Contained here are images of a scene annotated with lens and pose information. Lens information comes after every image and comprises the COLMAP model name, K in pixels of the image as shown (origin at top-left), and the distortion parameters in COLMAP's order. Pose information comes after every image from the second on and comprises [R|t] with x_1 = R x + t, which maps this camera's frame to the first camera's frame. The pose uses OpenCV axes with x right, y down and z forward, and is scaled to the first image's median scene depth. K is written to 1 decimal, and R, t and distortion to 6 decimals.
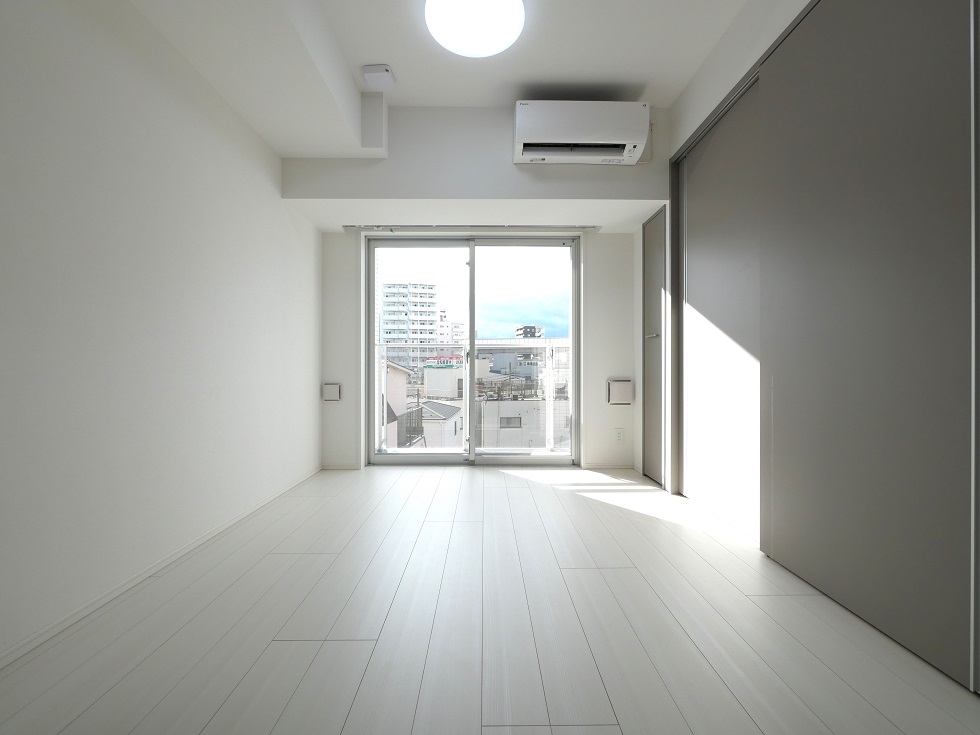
lens RADIAL K [[410.1, 0, 488.9], [0, 410.1, 367.3], [0, 0, 1]] dist [-0.007179, -0.001783]
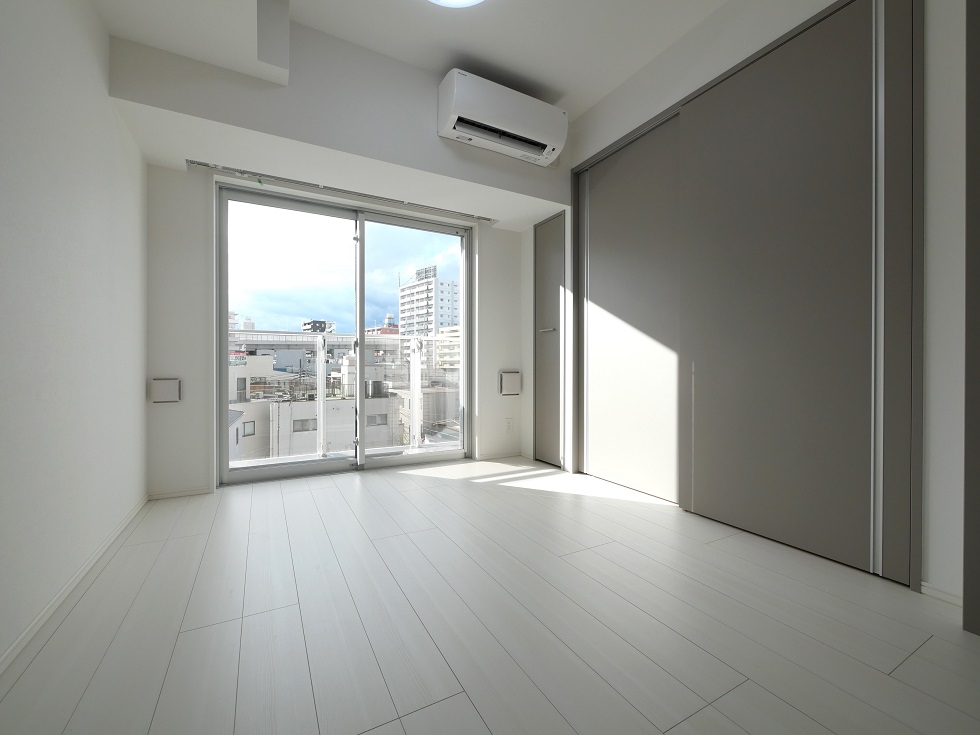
lens RADIAL K [[410.1, 0, 487.6], [0, 410.1, 366.7], [0, 0, 1]] dist [-0.007179, -0.001783]
pose [[0.881510, 0.000736, 0.472165, -0.224583], [-0.002421, 0.999993, 0.002961, 0.015808], [-0.472160, -0.003753, 0.881505, 0.109393]]
